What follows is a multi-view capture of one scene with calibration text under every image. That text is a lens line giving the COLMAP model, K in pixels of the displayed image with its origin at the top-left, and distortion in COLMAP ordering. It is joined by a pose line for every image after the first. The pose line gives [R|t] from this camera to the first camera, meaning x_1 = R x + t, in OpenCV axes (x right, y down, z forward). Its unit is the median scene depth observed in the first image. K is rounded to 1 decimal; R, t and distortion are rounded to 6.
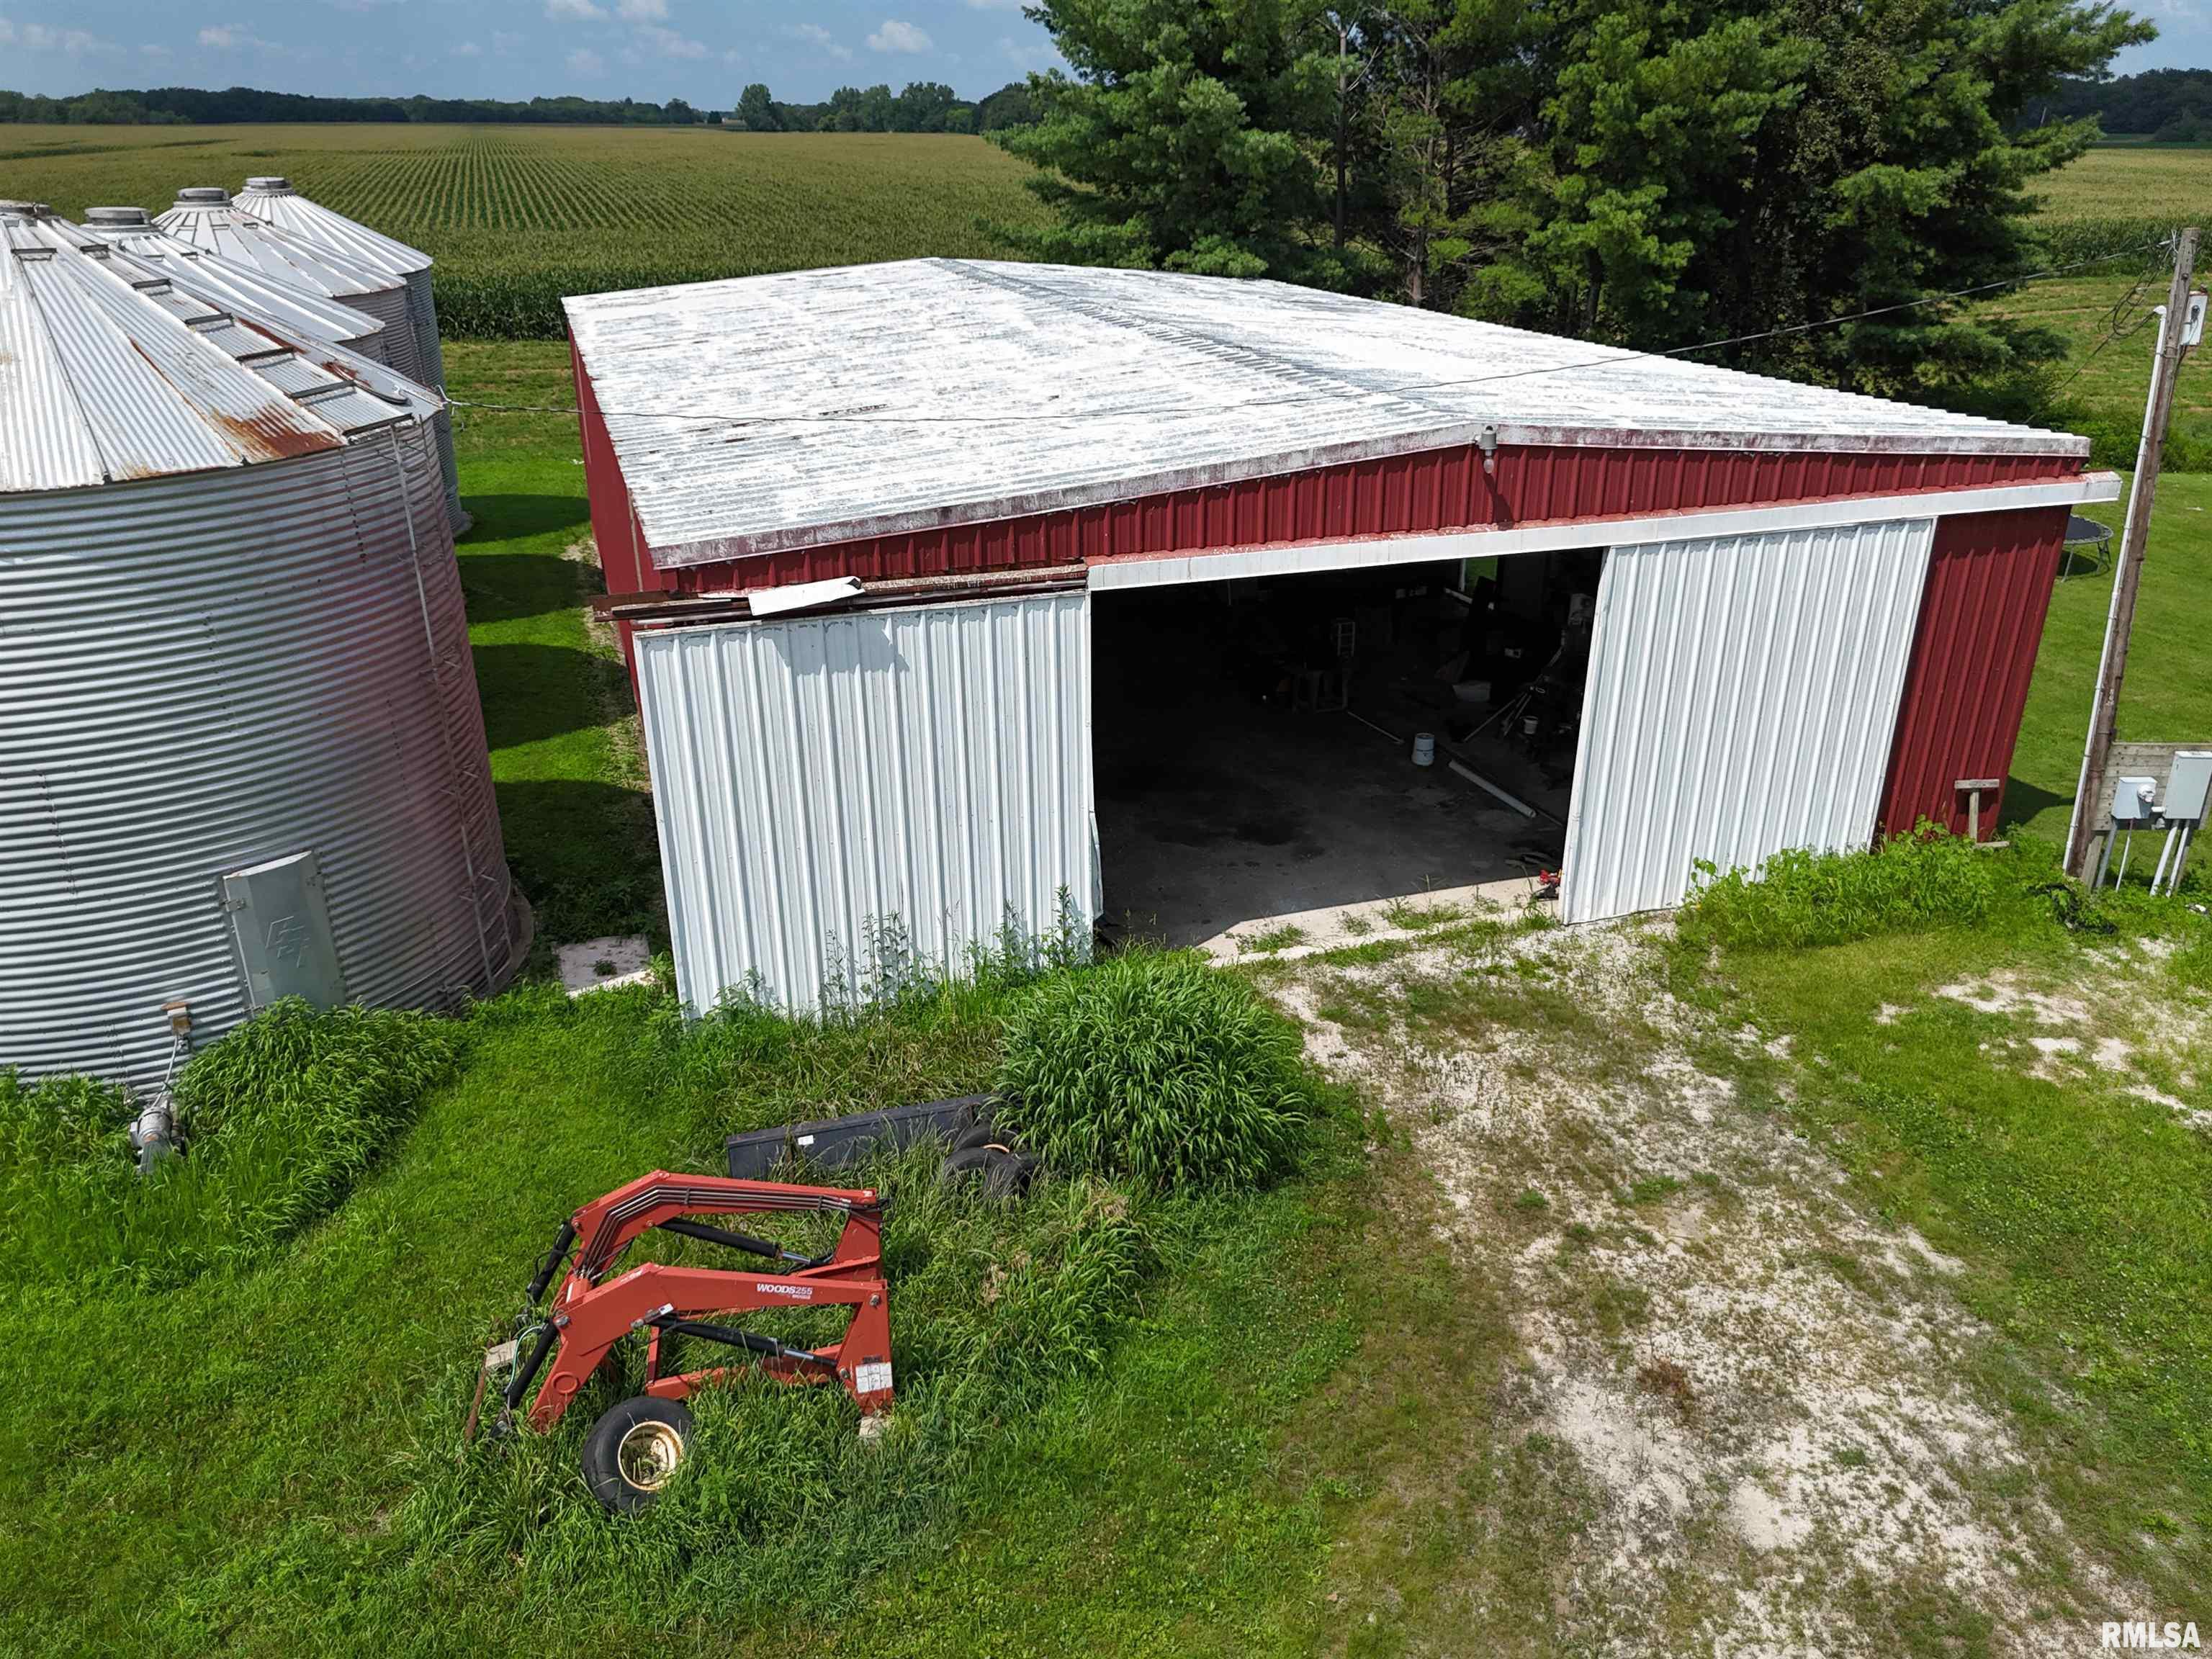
lens RADIAL K [[1634.0, 0, 1110.6], [0, 1634.0, 822.7], [0, 0, 1]] dist [0.073763, -0.062131]
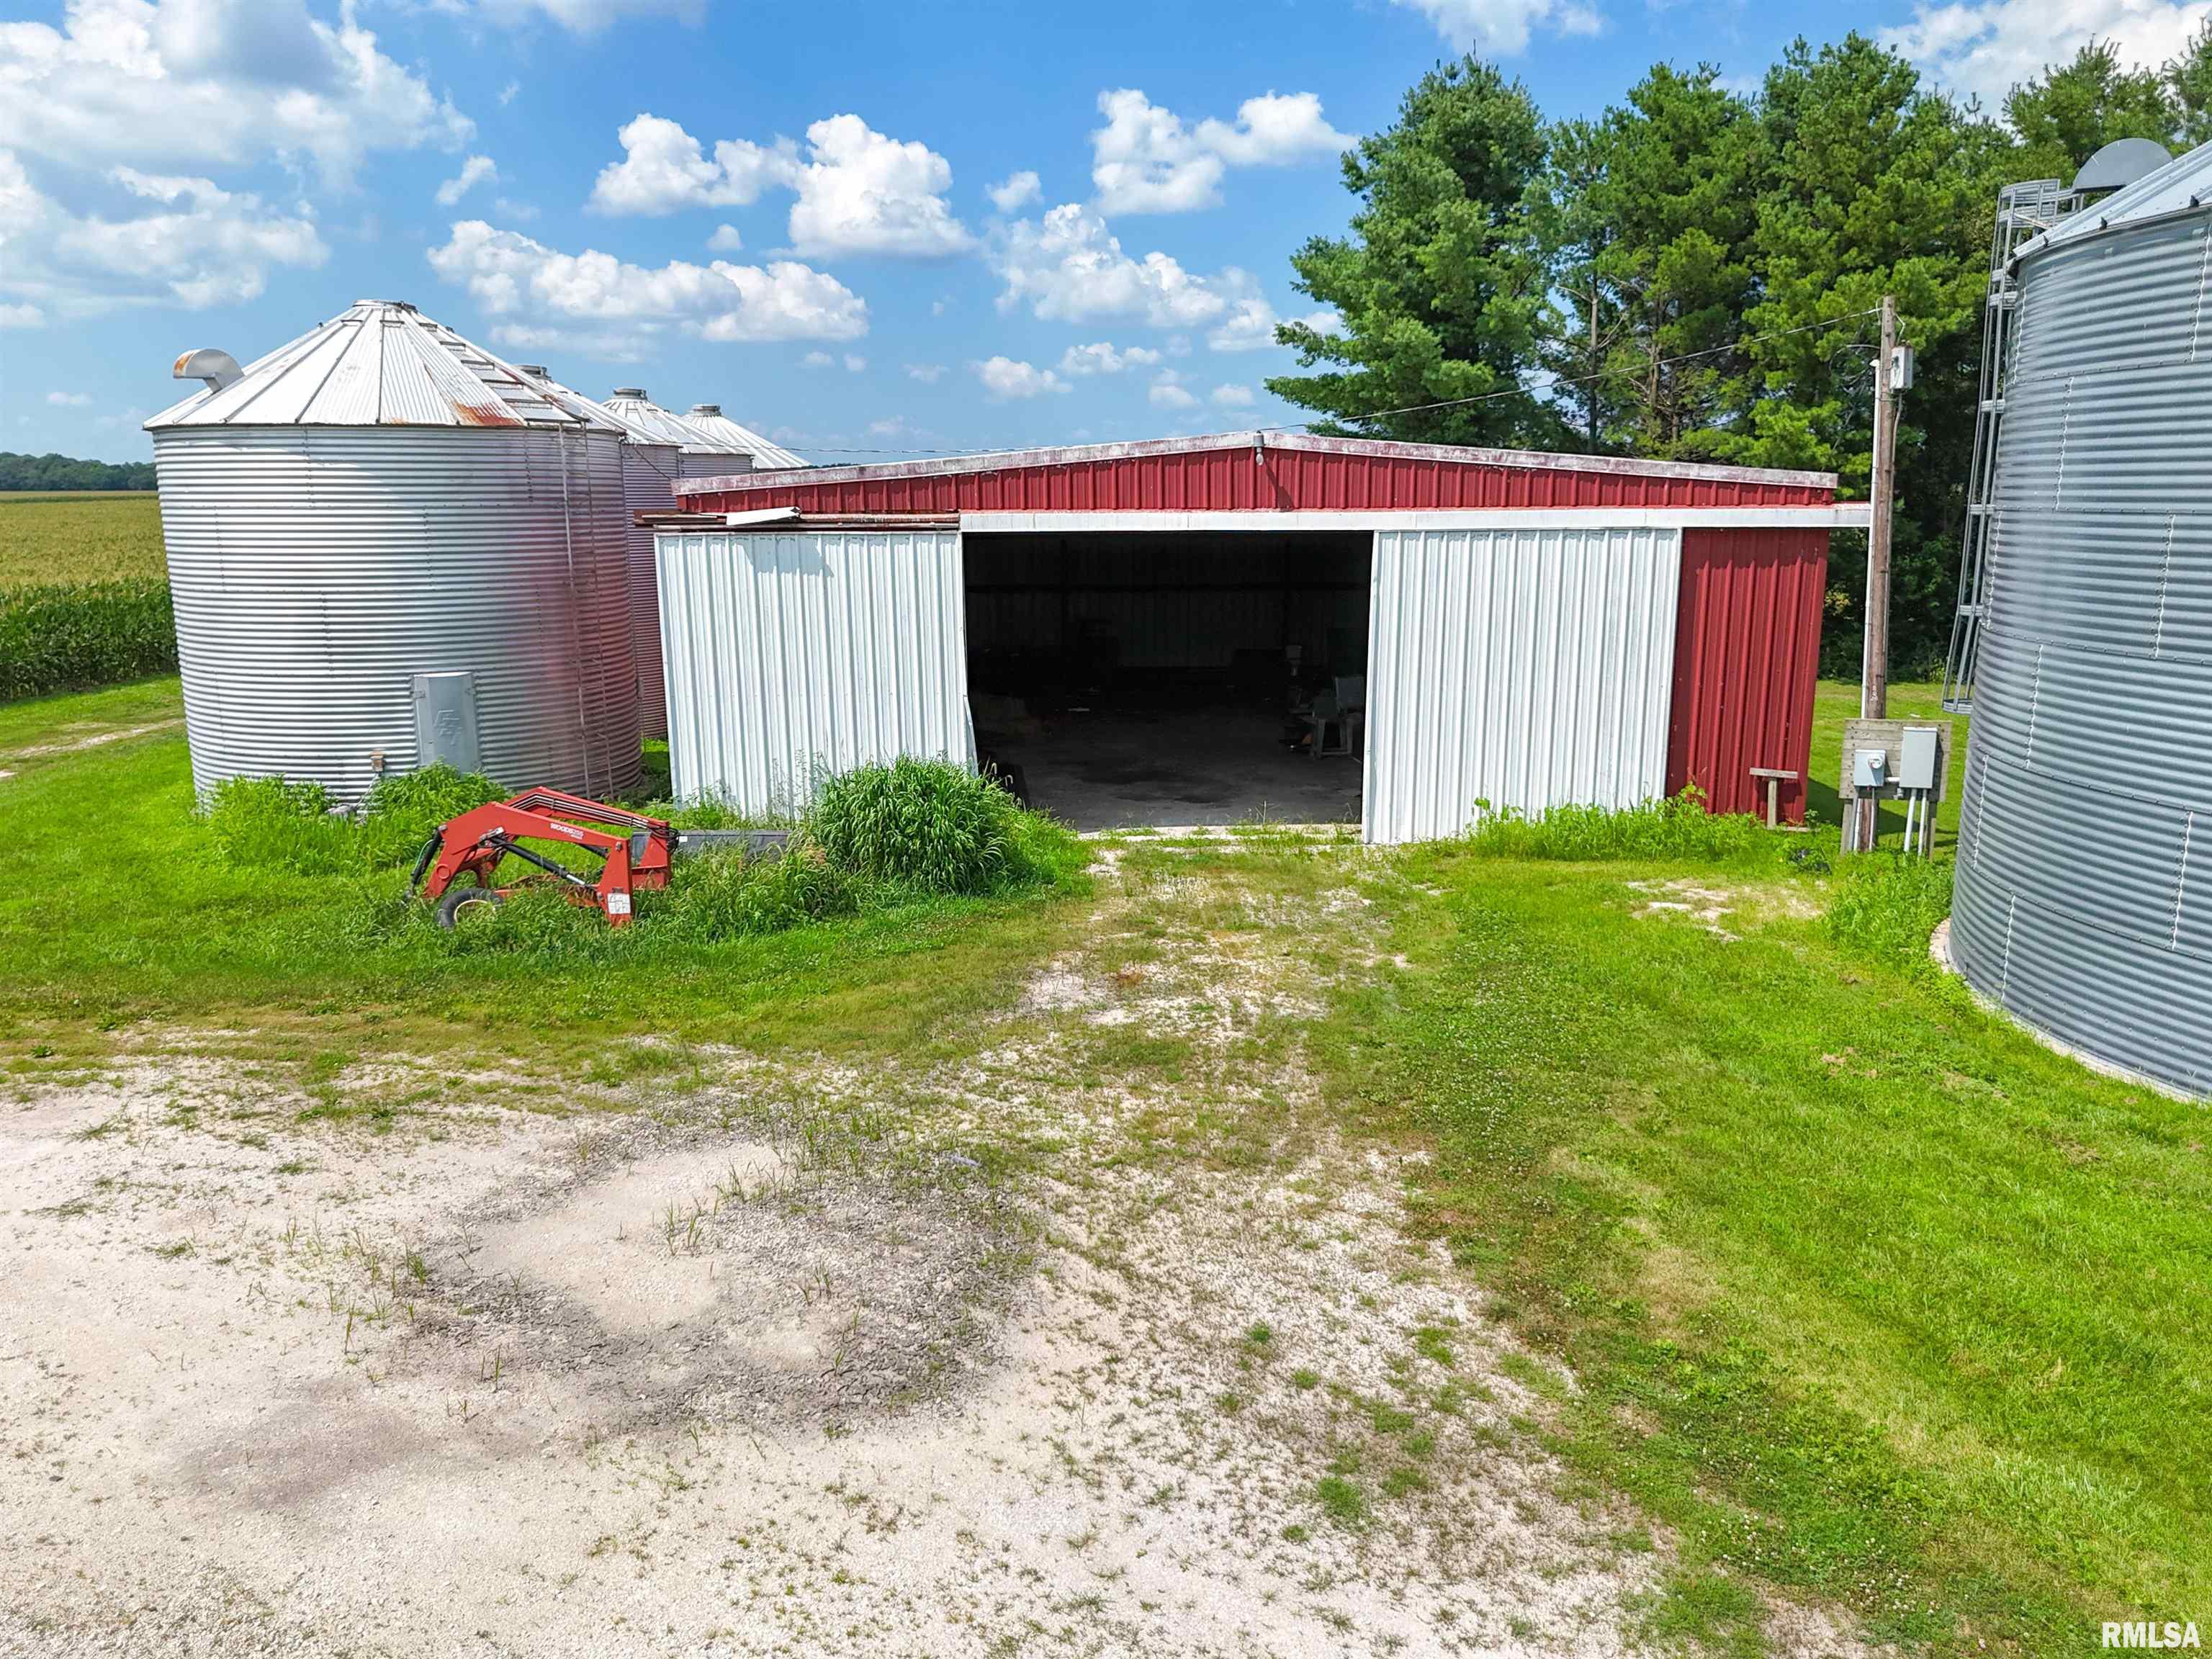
lens RADIAL K [[1634.0, 0, 1110.6], [0, 1634.0, 822.7], [0, 0, 1]] dist [0.073763, -0.062131]
pose [[0.949007, 0.058881, -0.309707, 0.582075], [-0.119009, 0.976625, -0.178997, 0.357110], [0.291928, 0.206727, 0.933832, -0.265609]]
